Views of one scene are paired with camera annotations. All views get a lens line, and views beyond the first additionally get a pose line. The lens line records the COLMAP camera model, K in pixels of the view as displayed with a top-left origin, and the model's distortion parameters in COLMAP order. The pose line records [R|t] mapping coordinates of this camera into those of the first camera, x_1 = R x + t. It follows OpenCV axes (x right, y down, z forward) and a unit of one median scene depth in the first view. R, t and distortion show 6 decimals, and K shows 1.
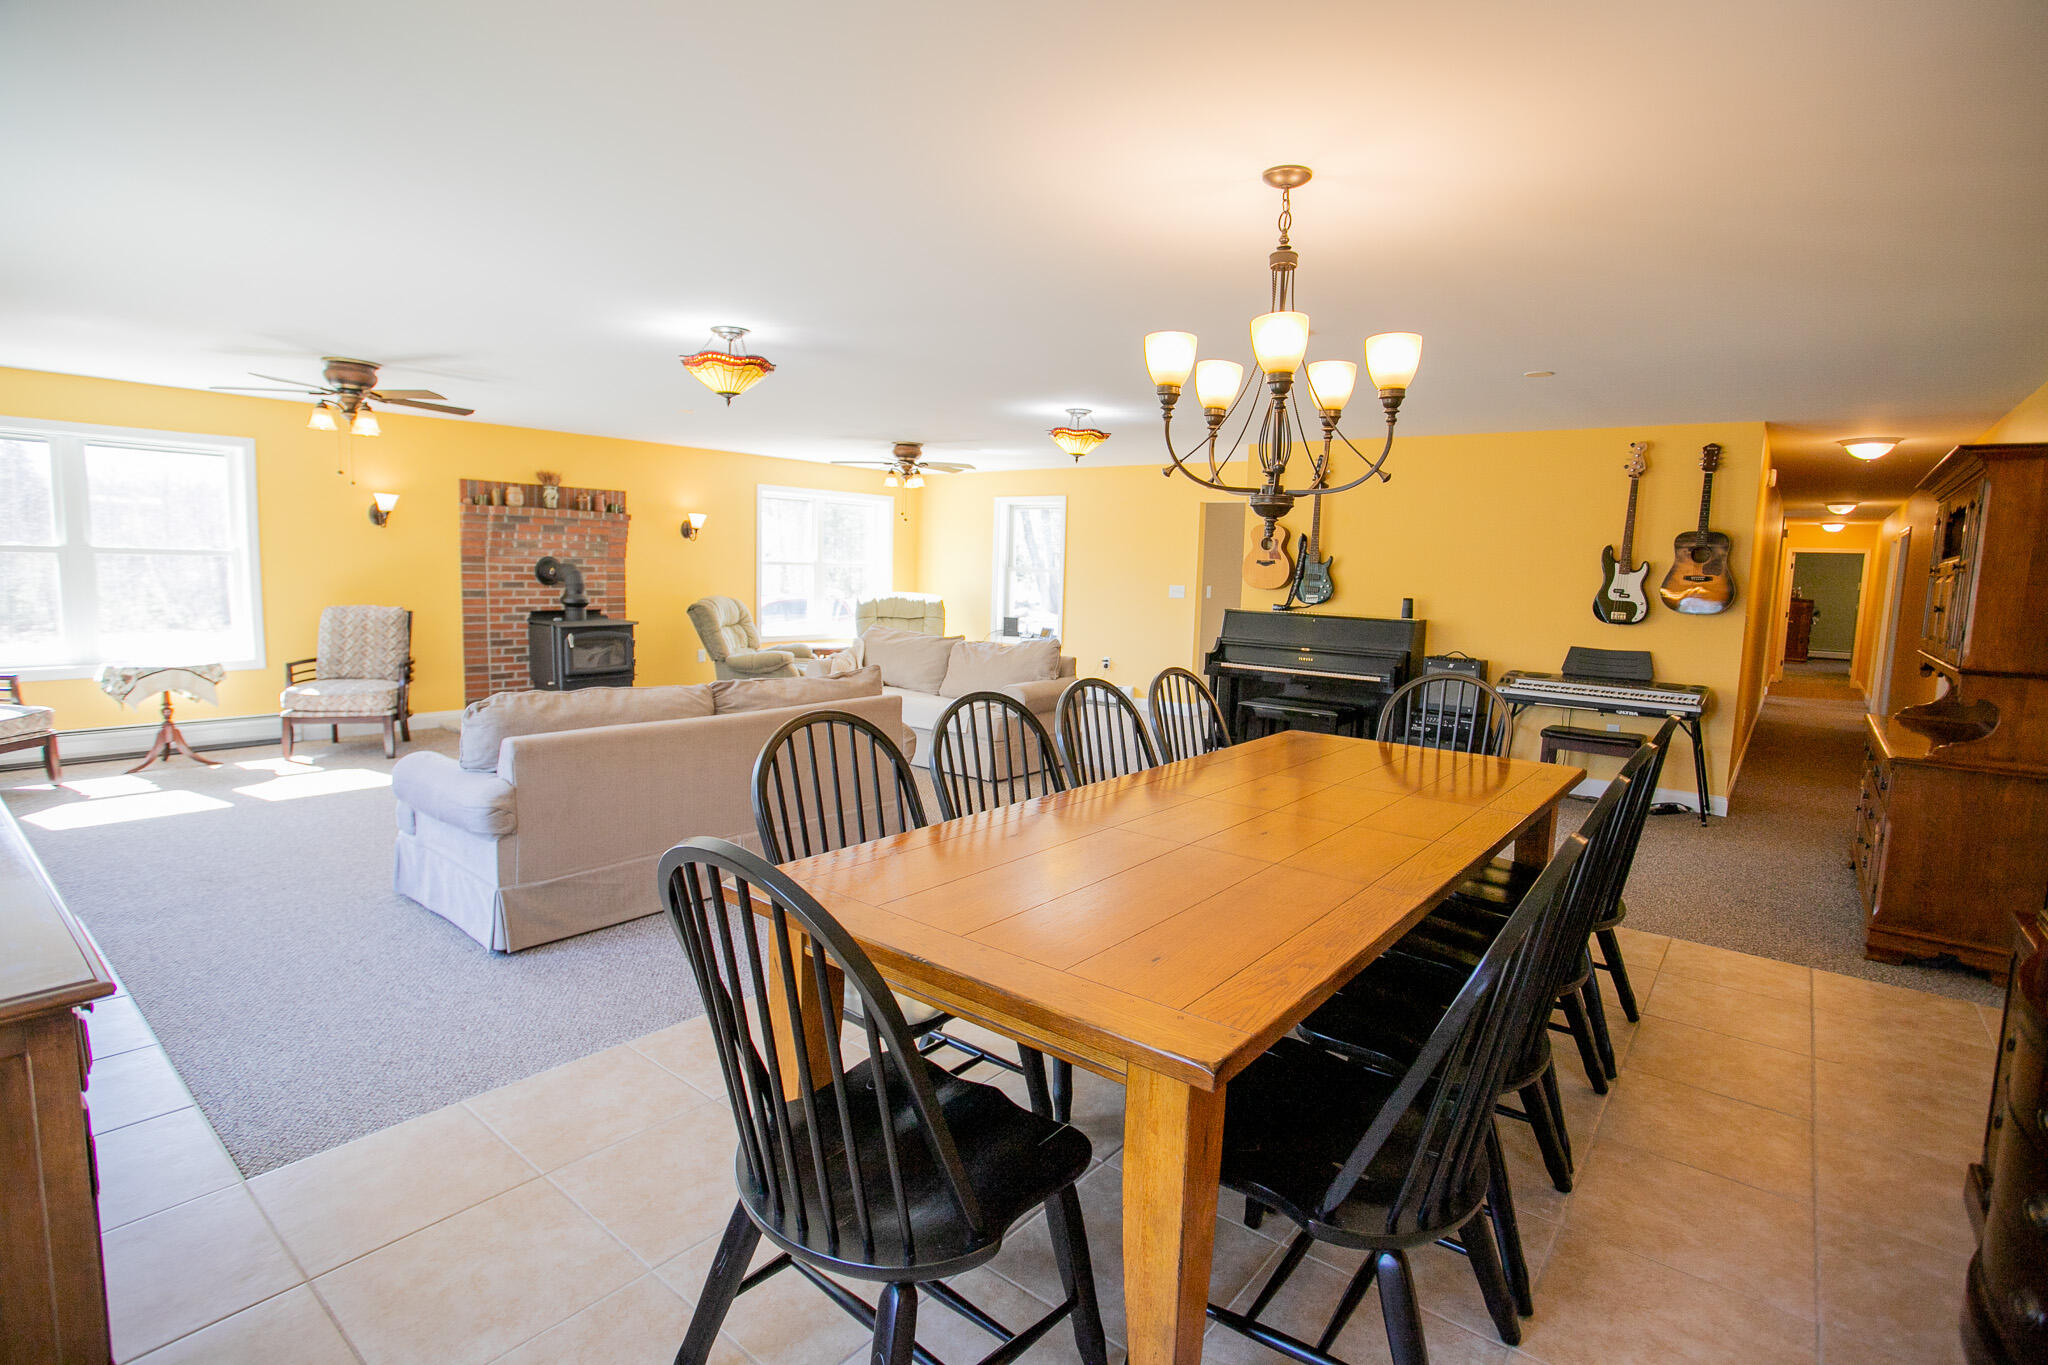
lens RADIAL K [[978.0, 0, 1055.5], [0, 978.0, 652.8], [0, 0, 1]] dist [-0.043338, -0.000470]
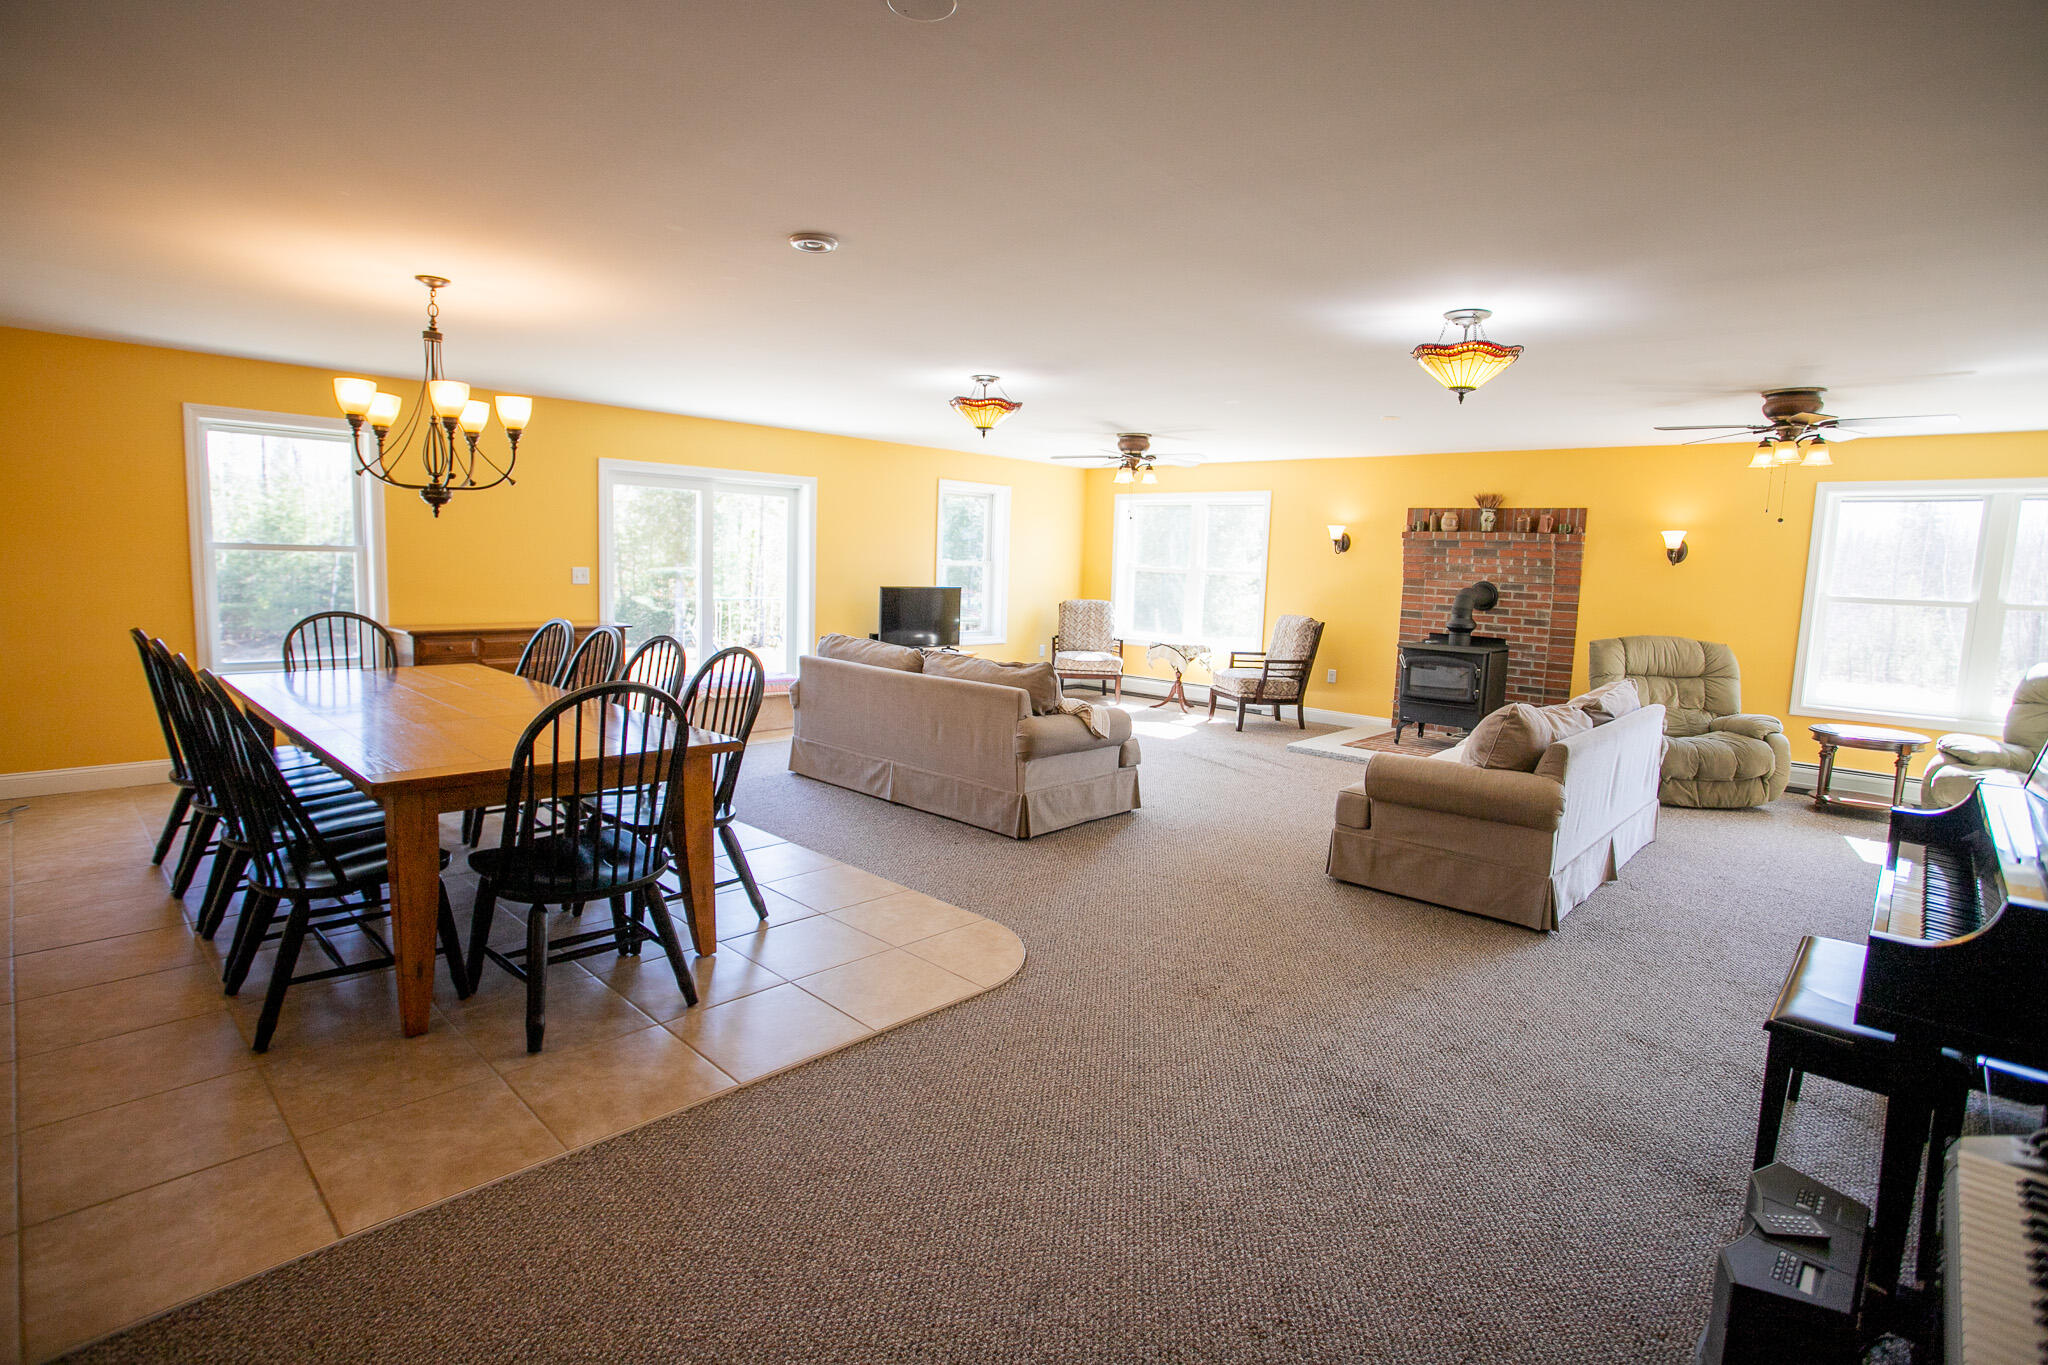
lens RADIAL K [[1005.7, 0, 1026.1], [0, 1005.7, 677.7], [0, 0, 1]] dist [-0.076166, 0.036021]
pose [[-0.083106, 0.083448, -0.993041, 0.536444], [-0.125939, 0.987619, 0.093532, -0.040800], [0.988551, 0.132835, -0.071568, 0.656126]]
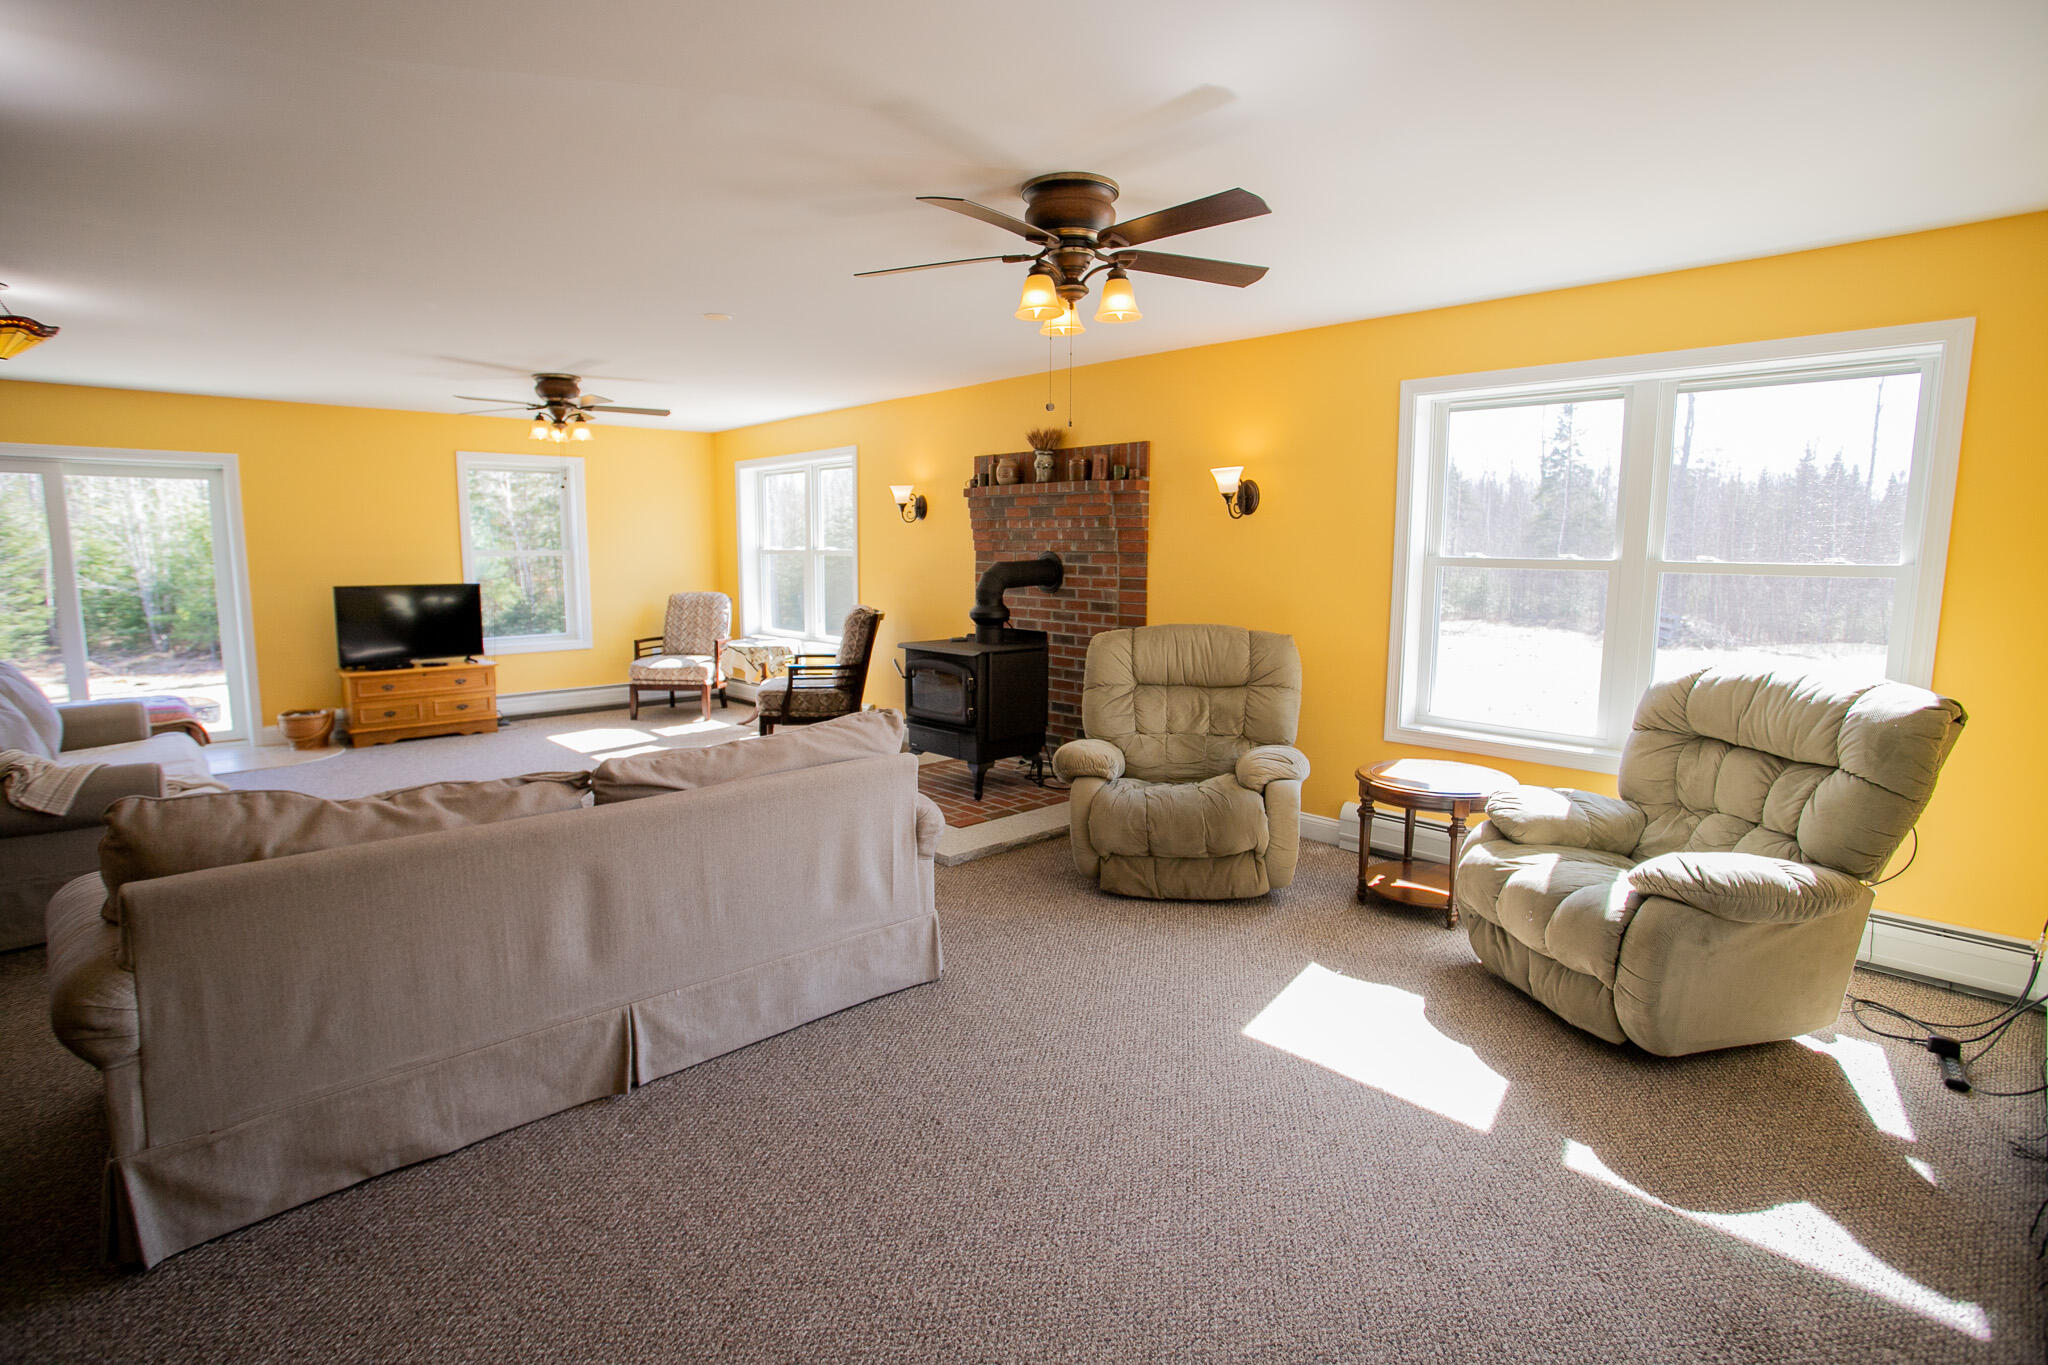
lens RADIAL K [[1005.7, 0, 1026.1], [0, 1005.7, 677.7], [0, 0, 1]] dist [-0.076166, 0.036021]
pose [[-0.151392, 0.101395, -0.983260, 0.215191], [-0.096335, 0.988476, 0.116766, -0.097117], [0.983768, 0.112400, -0.139880, 1.146567]]
